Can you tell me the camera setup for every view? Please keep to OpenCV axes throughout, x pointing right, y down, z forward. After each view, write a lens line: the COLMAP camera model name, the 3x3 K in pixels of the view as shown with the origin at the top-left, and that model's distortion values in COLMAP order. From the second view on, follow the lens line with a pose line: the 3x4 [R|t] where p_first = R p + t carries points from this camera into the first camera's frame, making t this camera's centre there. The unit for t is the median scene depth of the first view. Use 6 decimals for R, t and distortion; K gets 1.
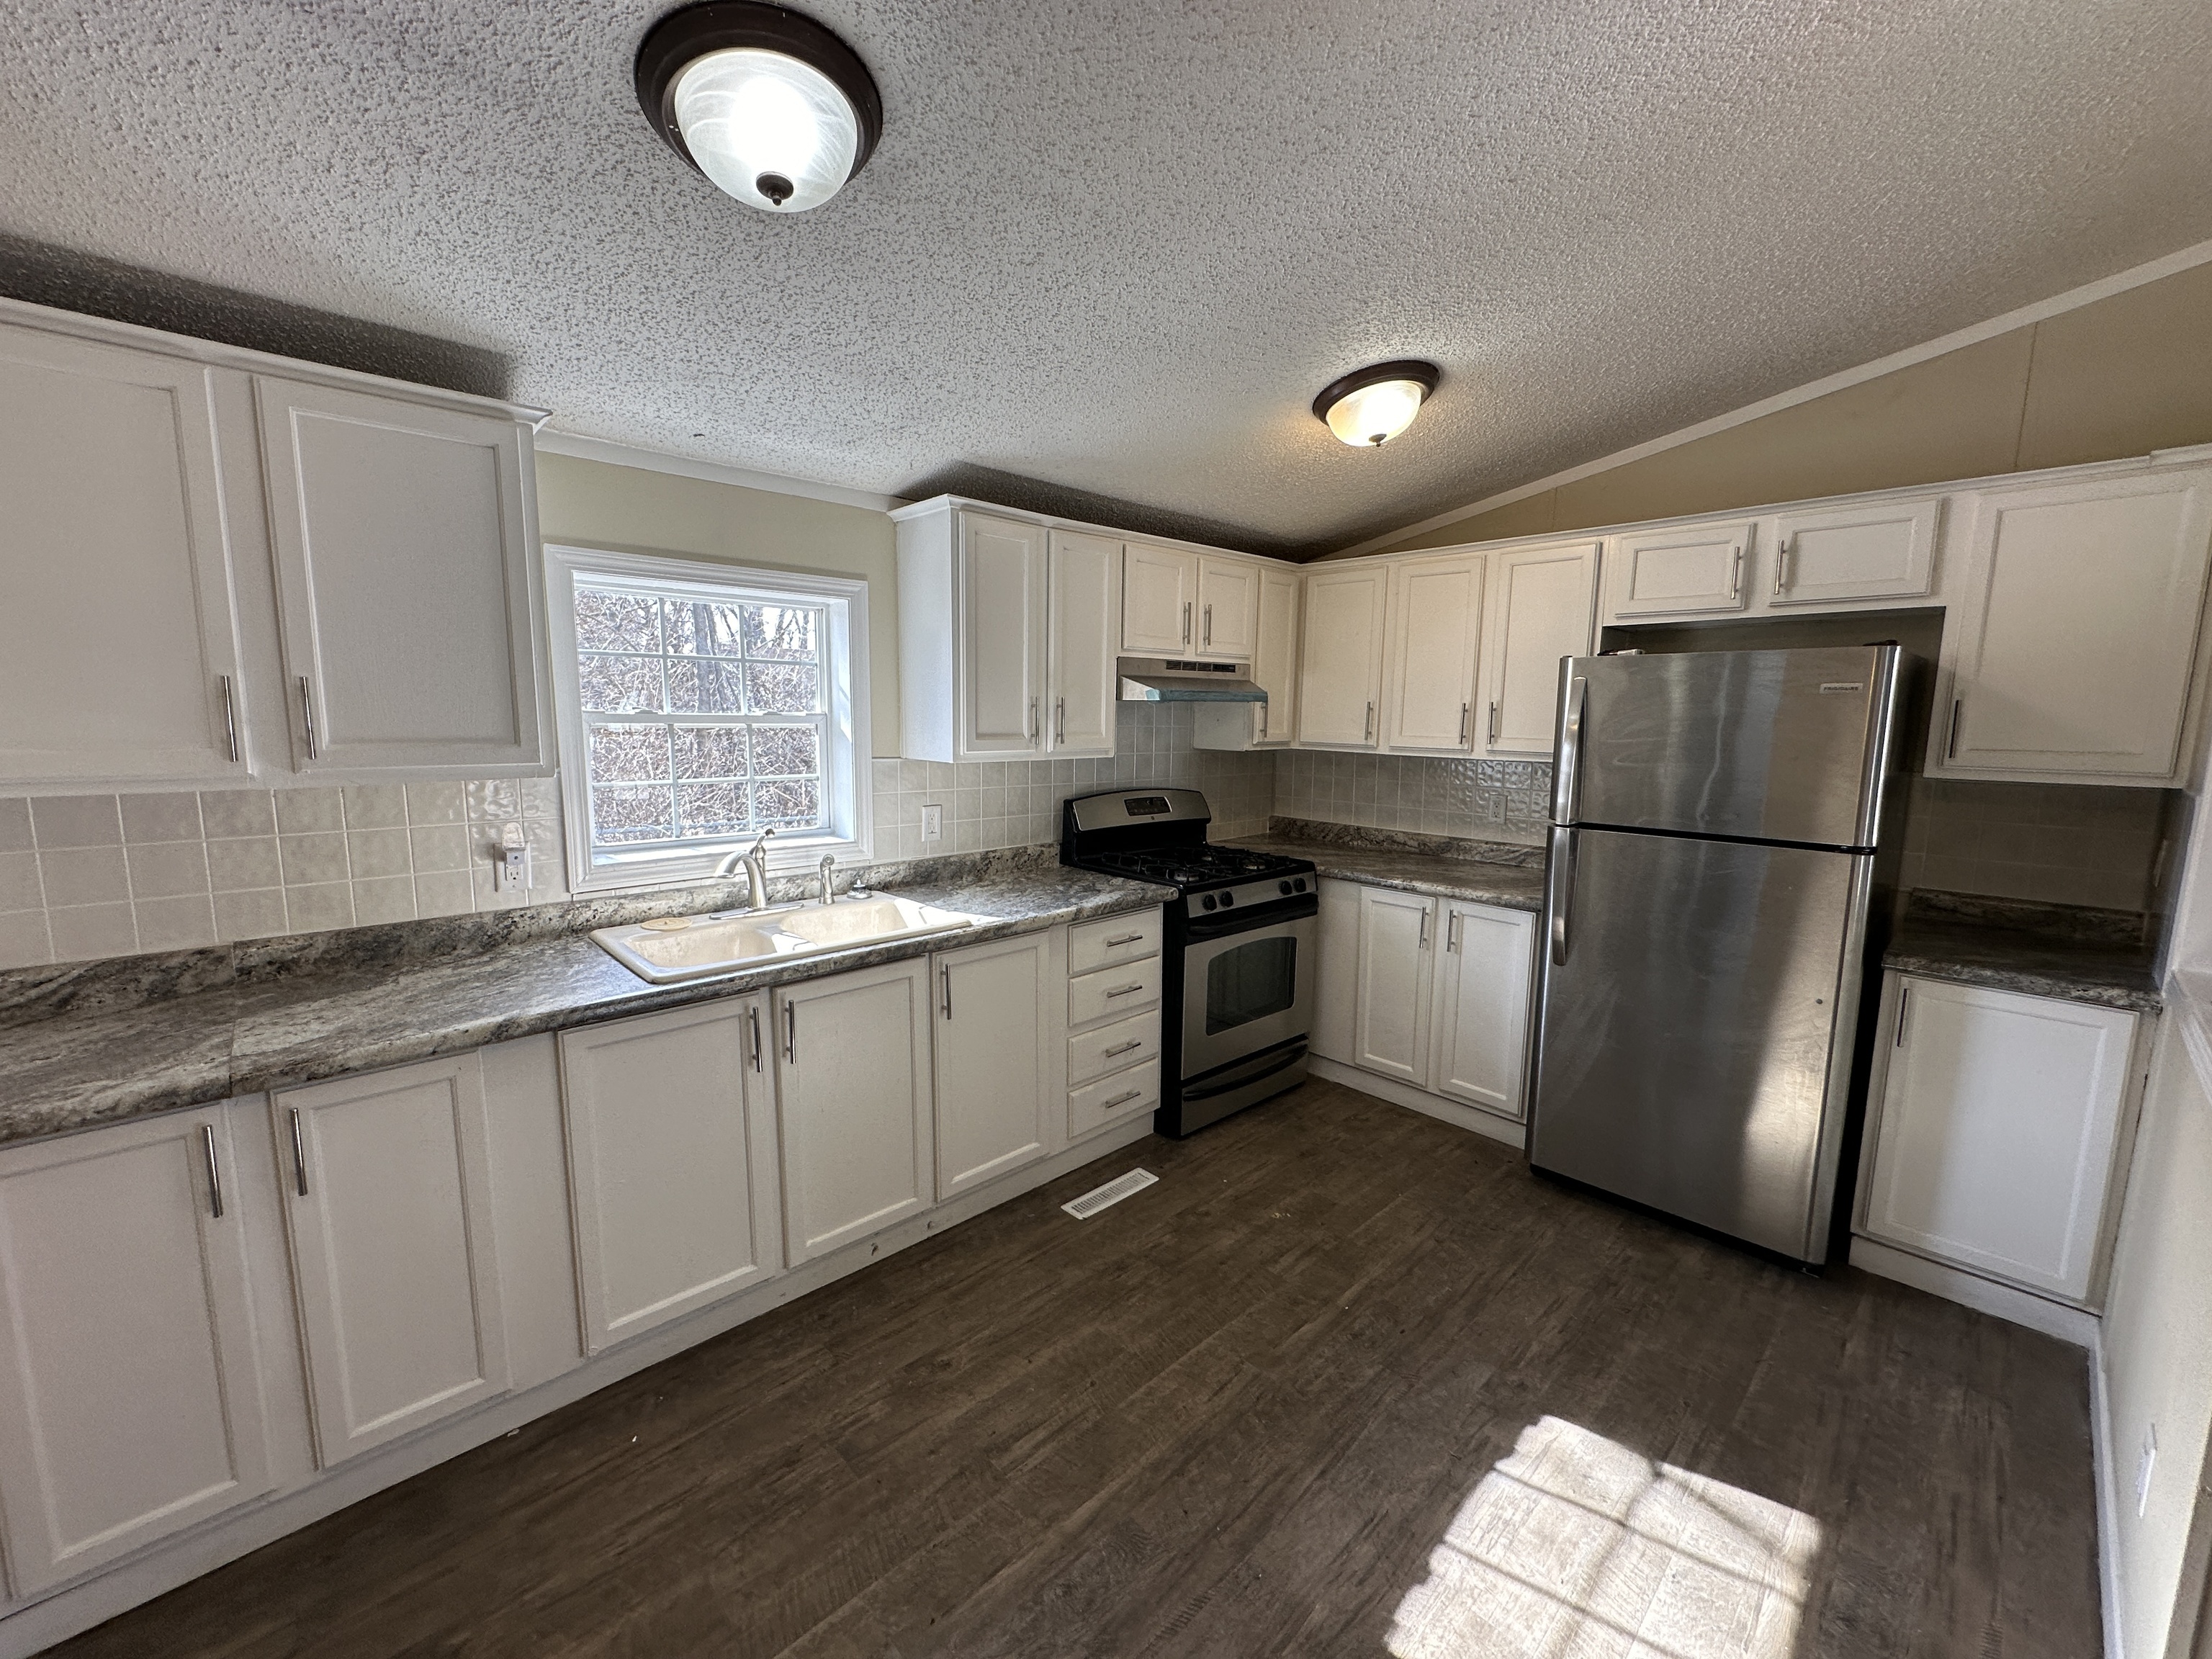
lens RADIAL K [[883.6, 0, 1092.1], [0, 883.6, 832.4], [0, 0, 1]] dist [-0.004114, 0.000526]
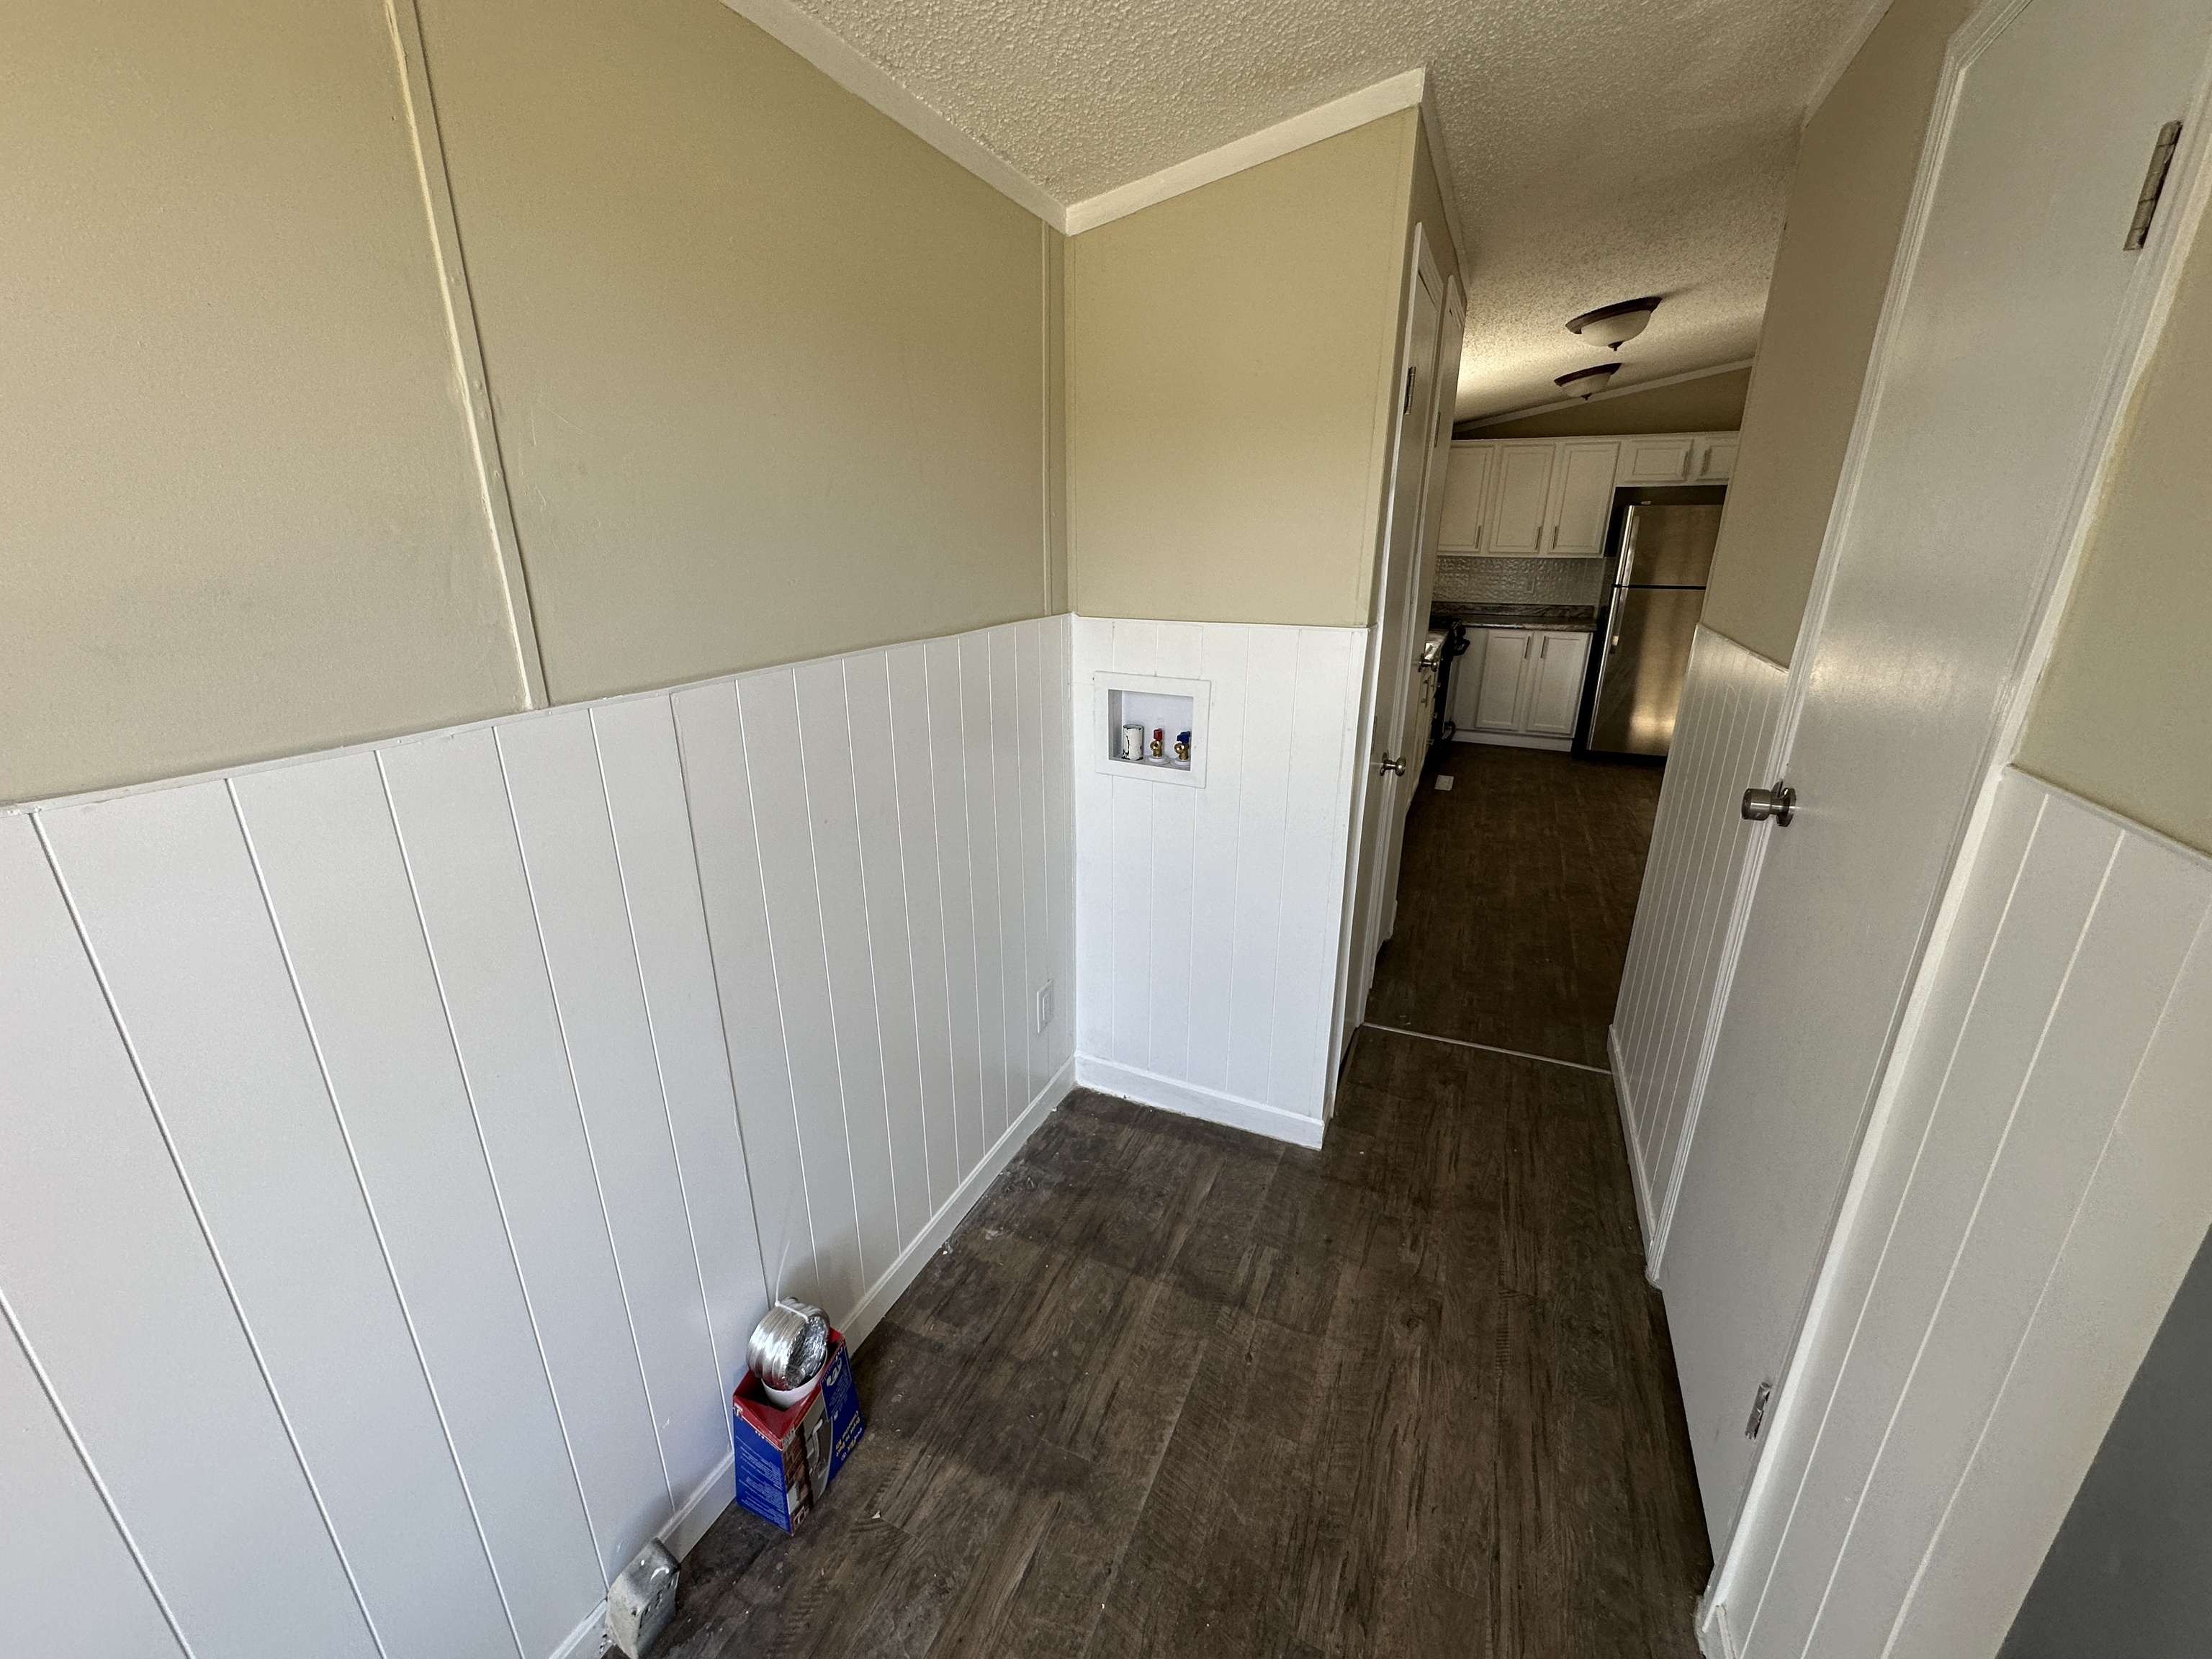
lens RADIAL K [[883.6, 0, 1106.8], [0, 883.6, 832.5], [0, 0, 1]] dist [-0.004114, 0.000526]
pose [[0.921346, -0.135512, 0.364359, -1.483414], [0.060144, 0.975679, 0.210790, 0.047942], [-0.384062, -0.172297, 0.907089, -0.573322]]
